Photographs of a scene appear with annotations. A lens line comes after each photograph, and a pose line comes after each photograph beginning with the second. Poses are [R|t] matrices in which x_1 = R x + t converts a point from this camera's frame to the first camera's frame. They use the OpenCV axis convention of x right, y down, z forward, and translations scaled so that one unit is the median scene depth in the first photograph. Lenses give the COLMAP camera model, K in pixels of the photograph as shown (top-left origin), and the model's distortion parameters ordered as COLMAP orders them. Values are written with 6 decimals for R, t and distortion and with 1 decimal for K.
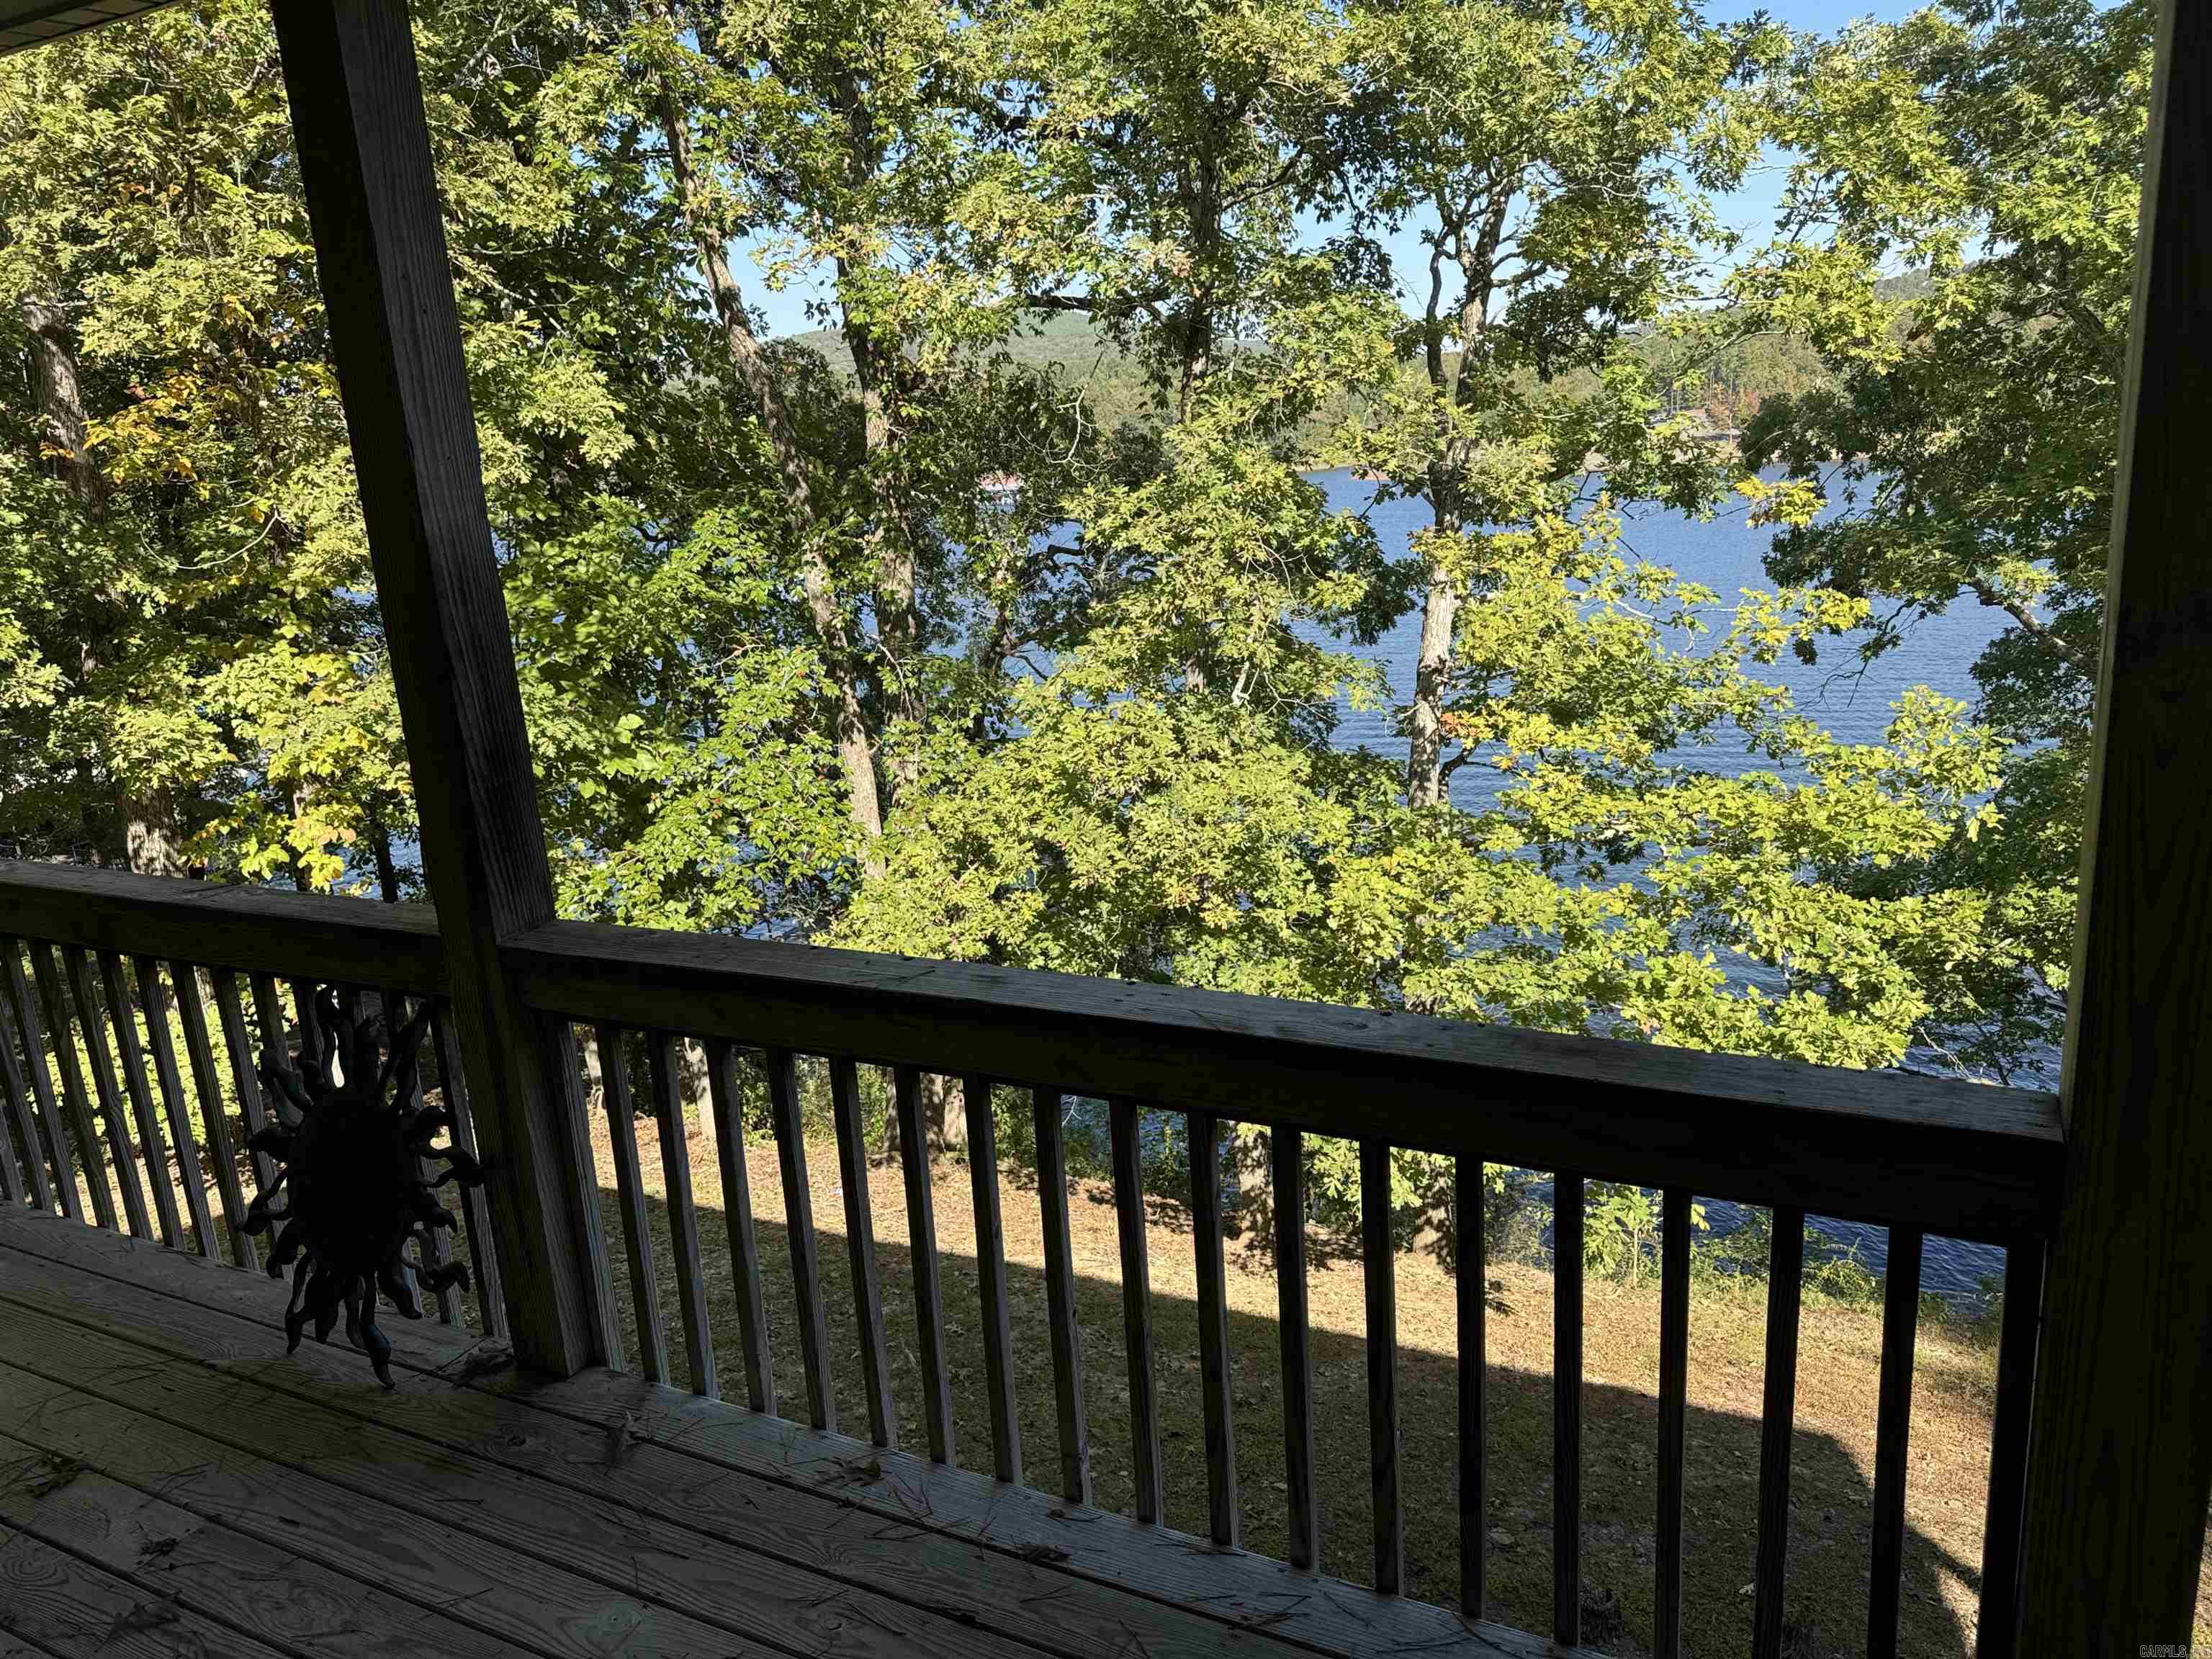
lens RADIAL K [[1549.5, 0, 1098.9], [0, 1549.5, 824.9], [0, 0, 1]] dist [0.047868, -0.059603]
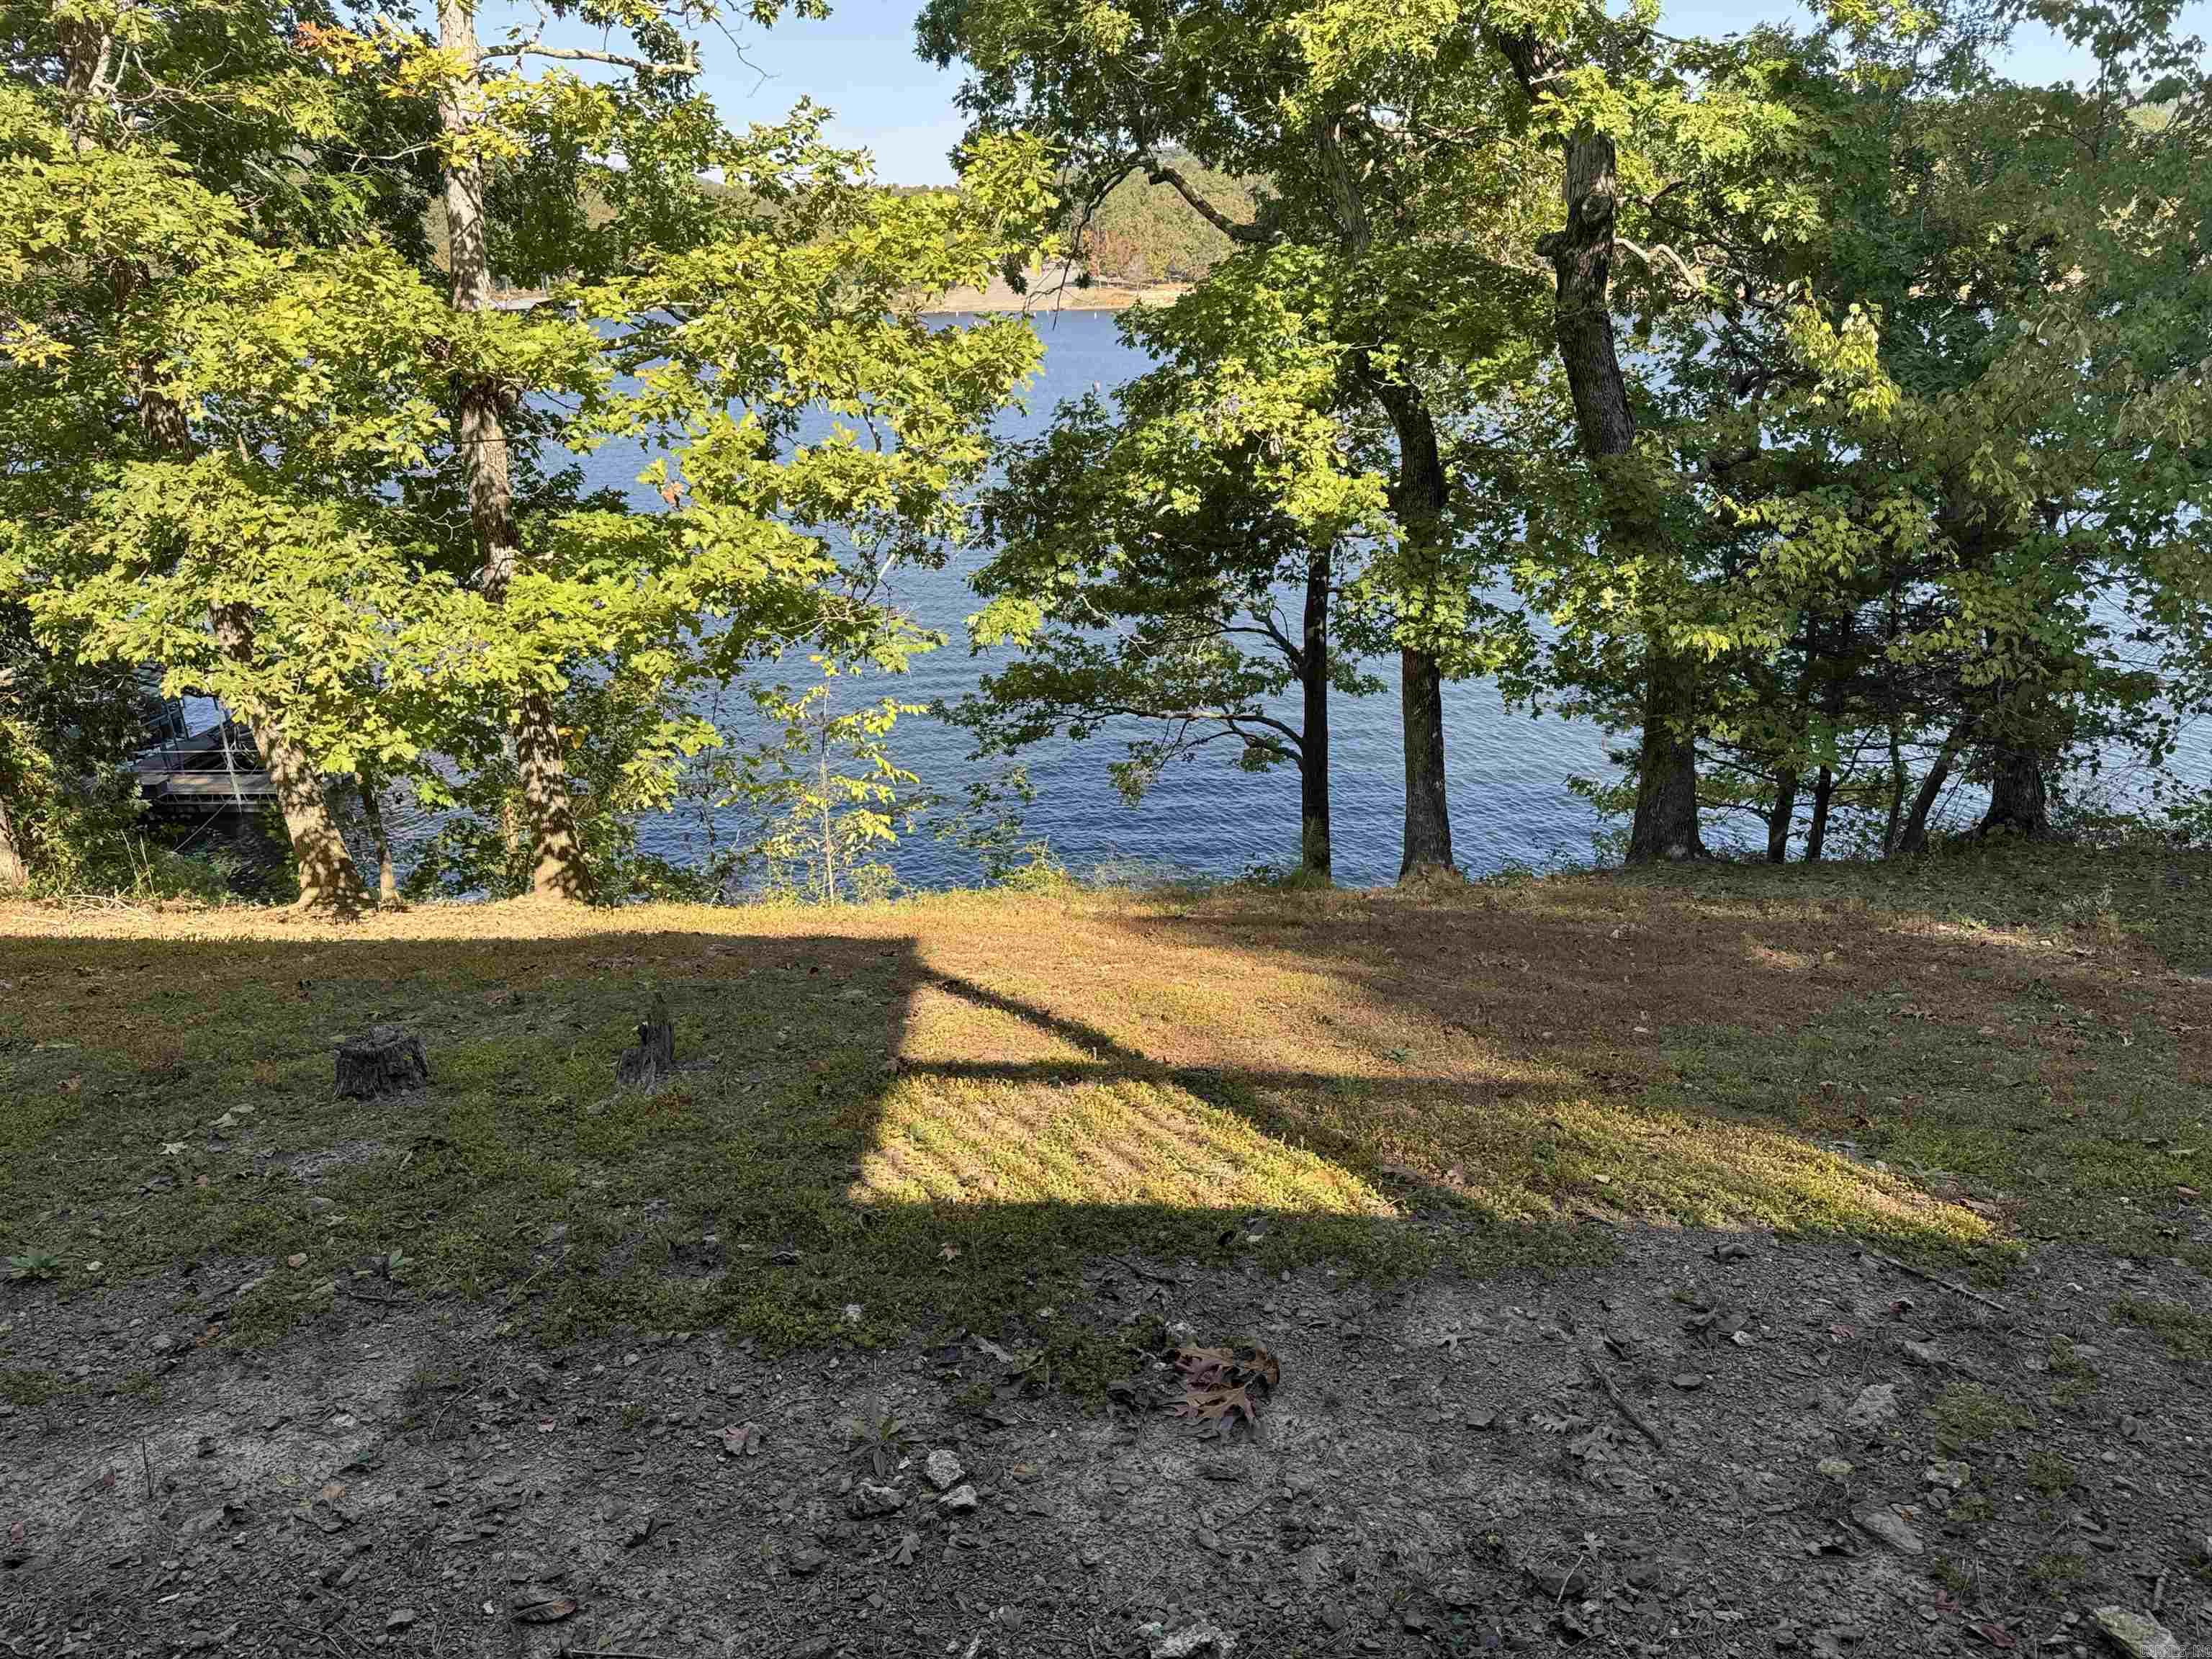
lens RADIAL K [[1549.5, 0, 1148.7], [0, 1549.5, 836.0], [0, 0, 1]] dist [0.047868, -0.059603]
pose [[0.923245, -0.094819, 0.372328, 0.236248], [0.058702, 0.992503, 0.107196, 0.209952], [-0.379702, -0.077112, 0.921890, 0.129890]]
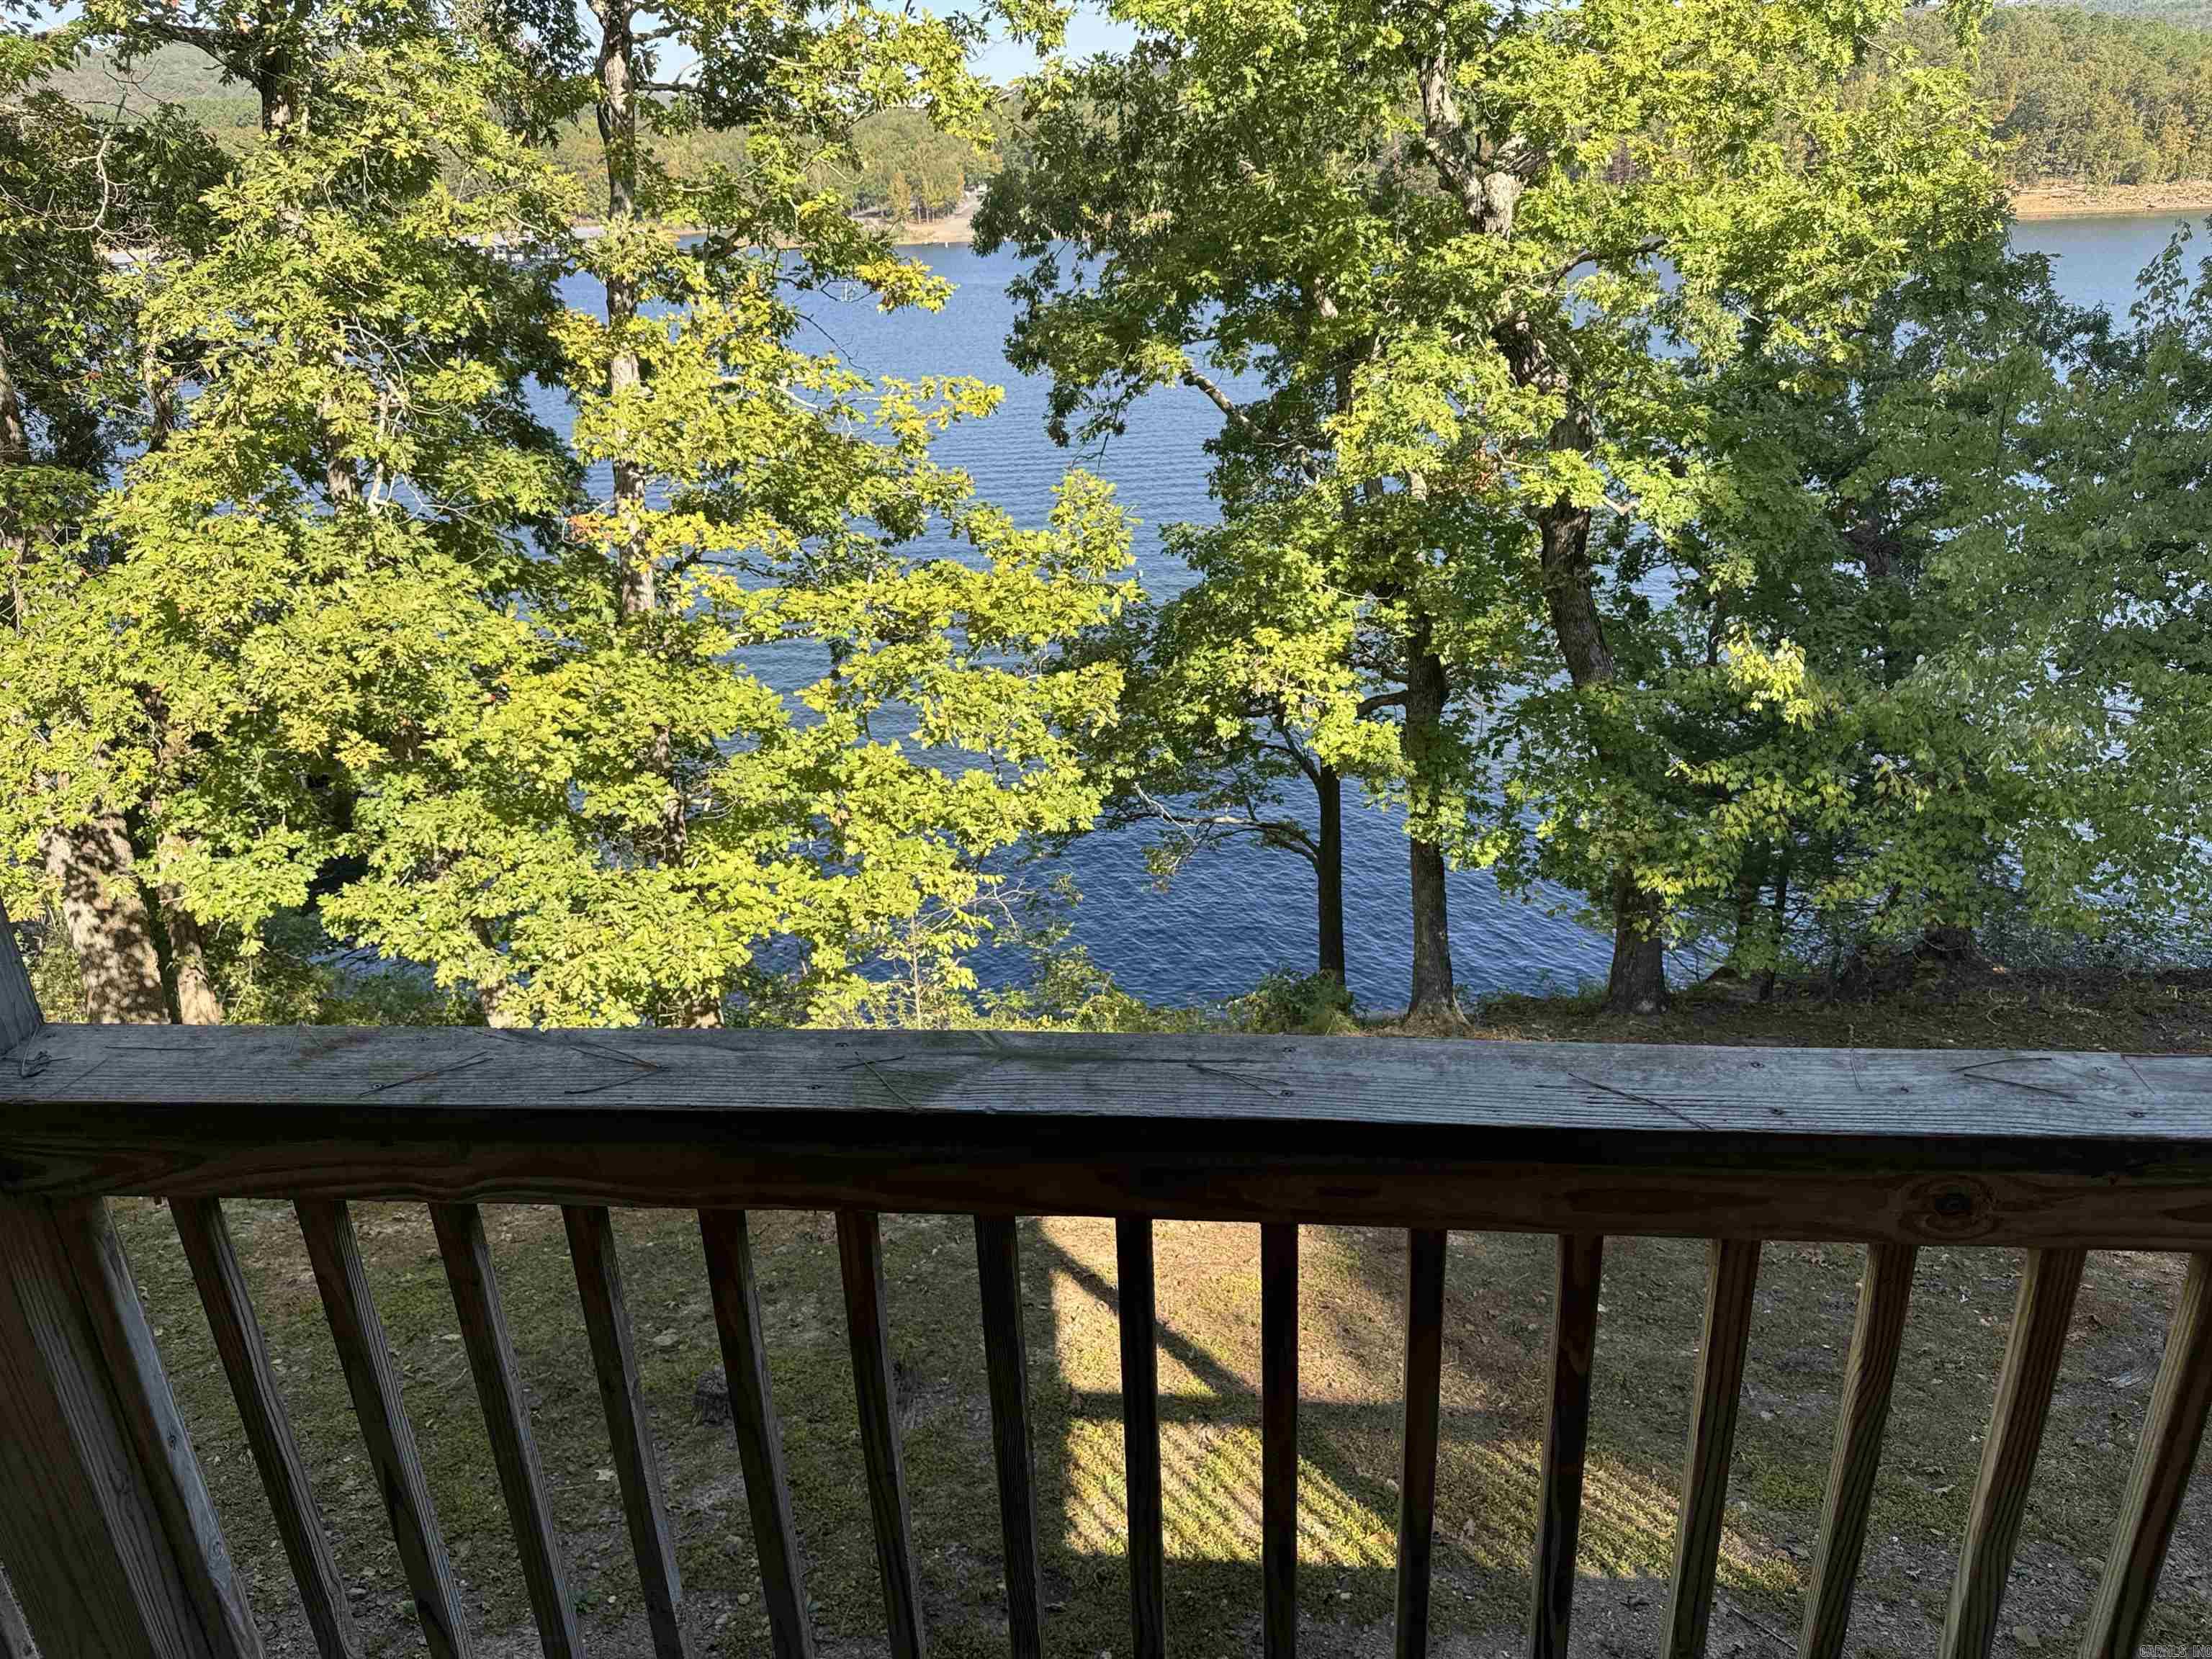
lens RADIAL K [[1549.5, 0, 1124.6], [0, 1549.5, 828.6], [0, 0, 1]] dist [0.047868, -0.059603]
pose [[0.926032, -0.119530, 0.358017, 0.145586], [0.068996, 0.986156, 0.150783, -0.004981], [-0.371084, -0.114928, 0.921460, -0.008964]]
